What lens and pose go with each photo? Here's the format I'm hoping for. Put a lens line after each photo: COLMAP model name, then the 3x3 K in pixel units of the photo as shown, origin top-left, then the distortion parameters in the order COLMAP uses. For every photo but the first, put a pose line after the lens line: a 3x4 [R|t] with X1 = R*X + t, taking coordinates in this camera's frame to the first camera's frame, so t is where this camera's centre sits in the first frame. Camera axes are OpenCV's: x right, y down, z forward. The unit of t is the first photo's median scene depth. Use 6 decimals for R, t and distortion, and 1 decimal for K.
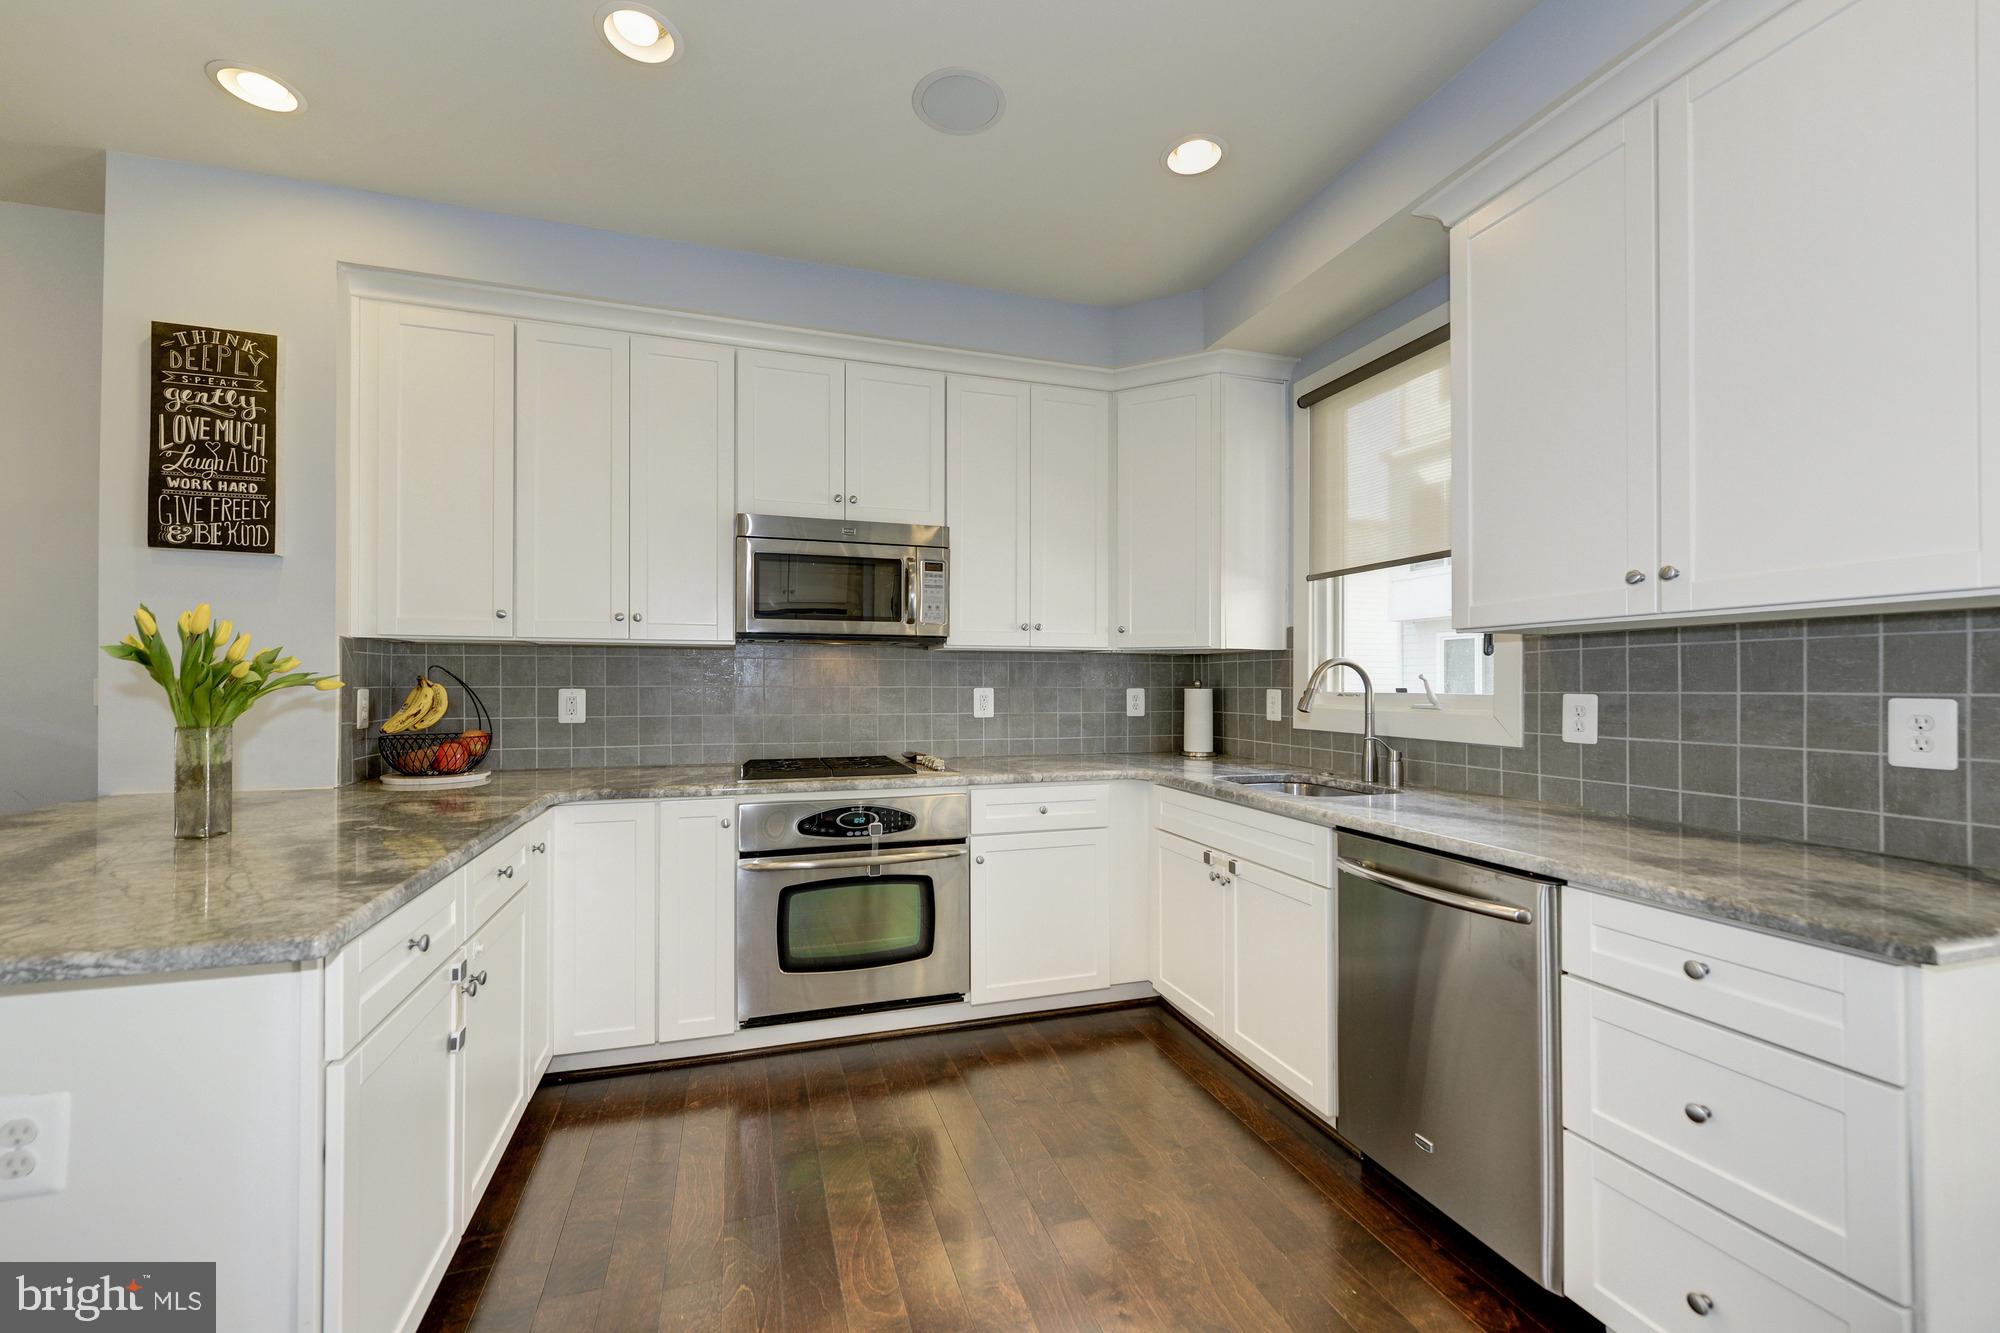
lens RADIAL K [[798.3, 0, 996.7], [0, 798.3, 677.3], [0, 0, 1]] dist [0.001663, 0.000215]
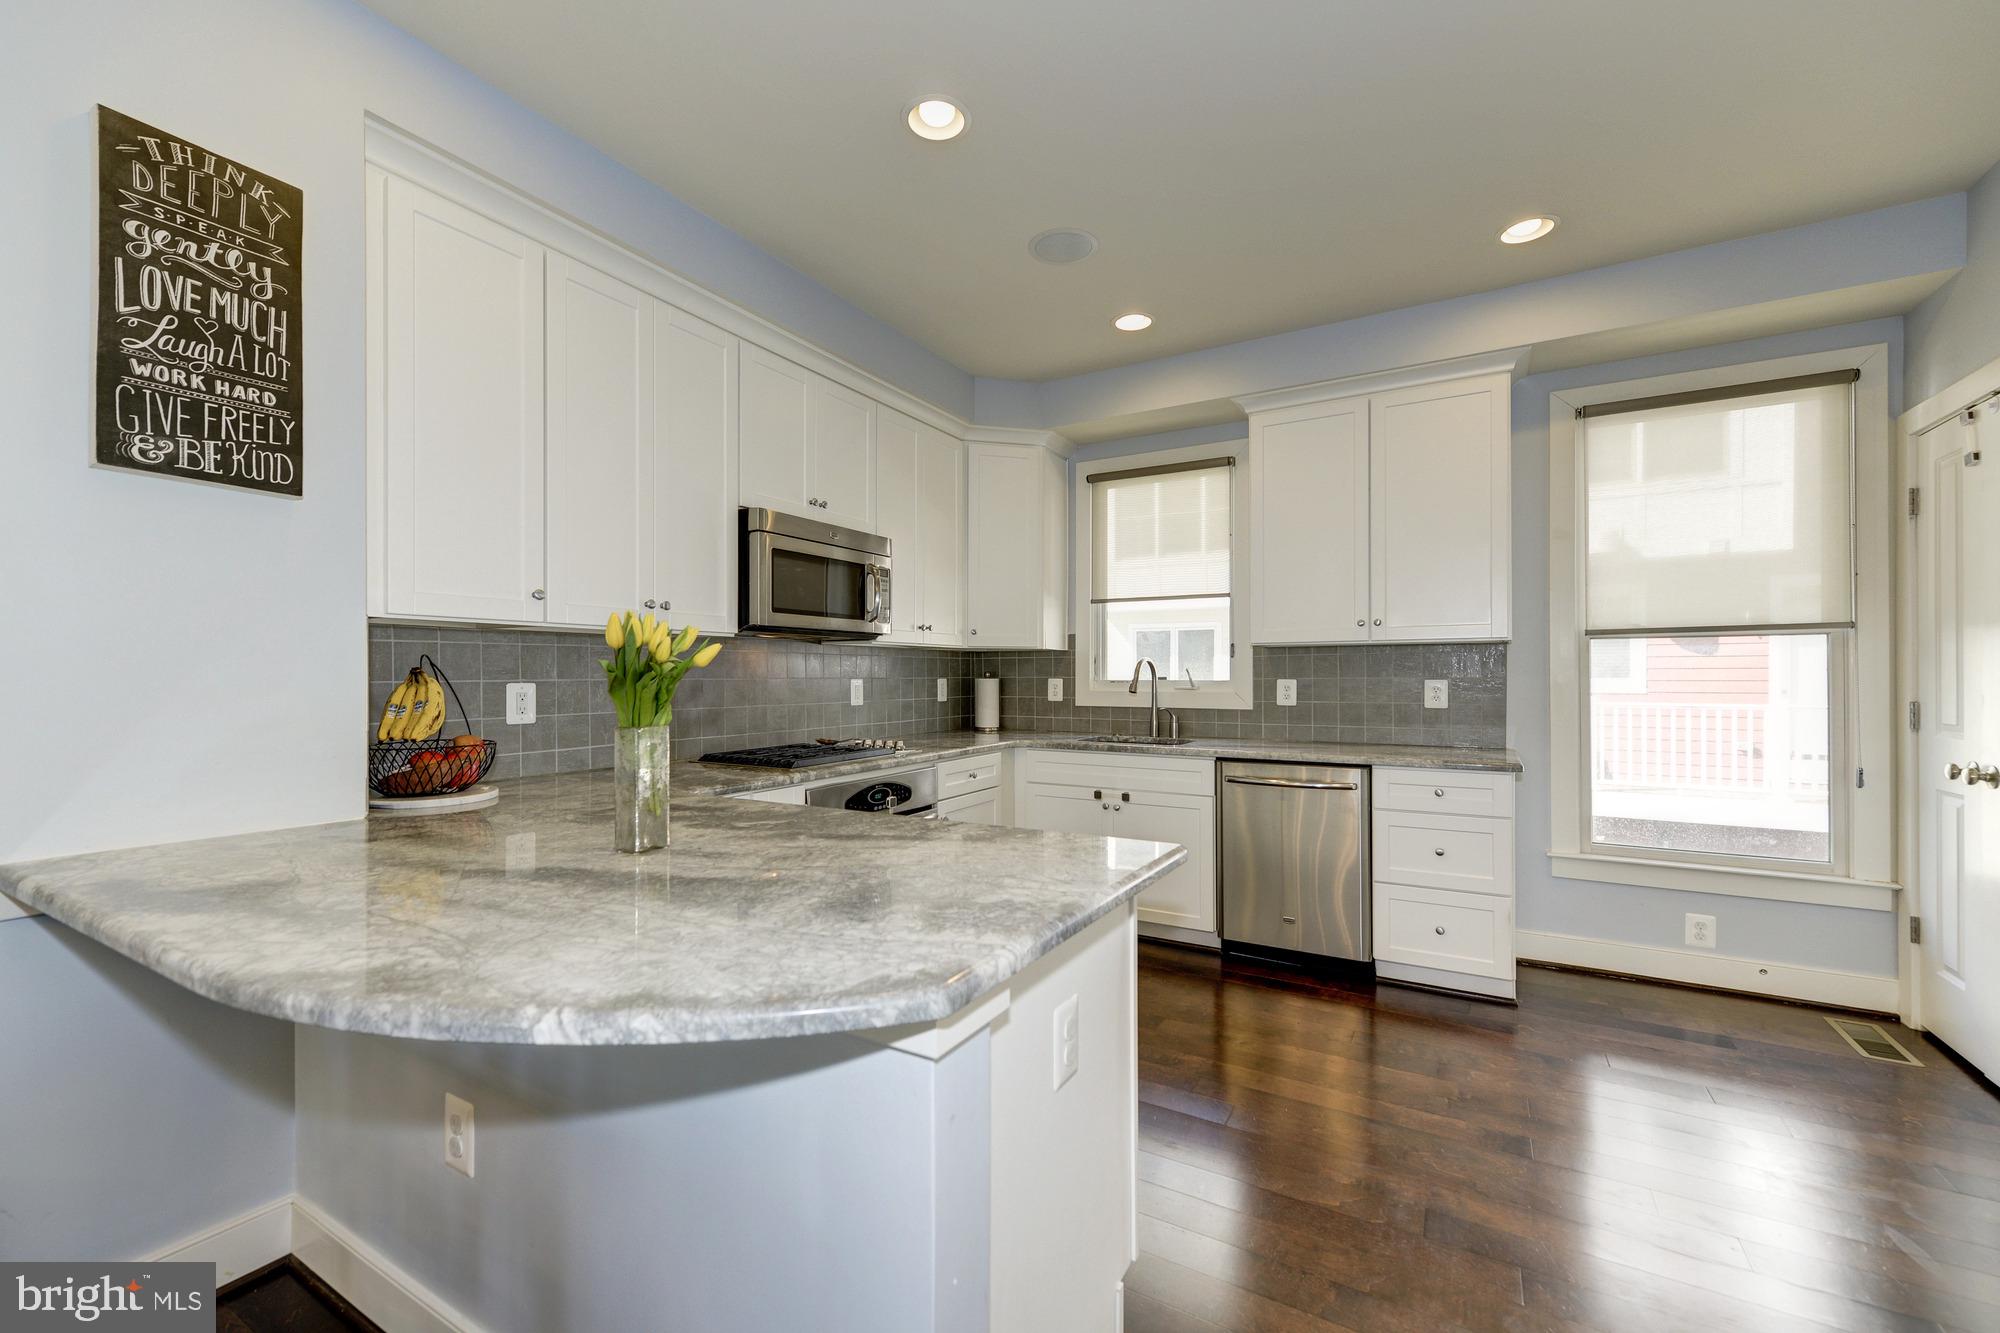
lens RADIAL K [[817.3, 0, 965.8], [0, 817.3, 671.6], [0, 0, 1]] dist [0.001027, -0.000011]
pose [[0.745941, -0.001181, 0.666011, -0.959030], [-0.001634, 0.999992, 0.003604, -0.002273], [-0.666010, -0.003777, 0.745934, 0.062381]]
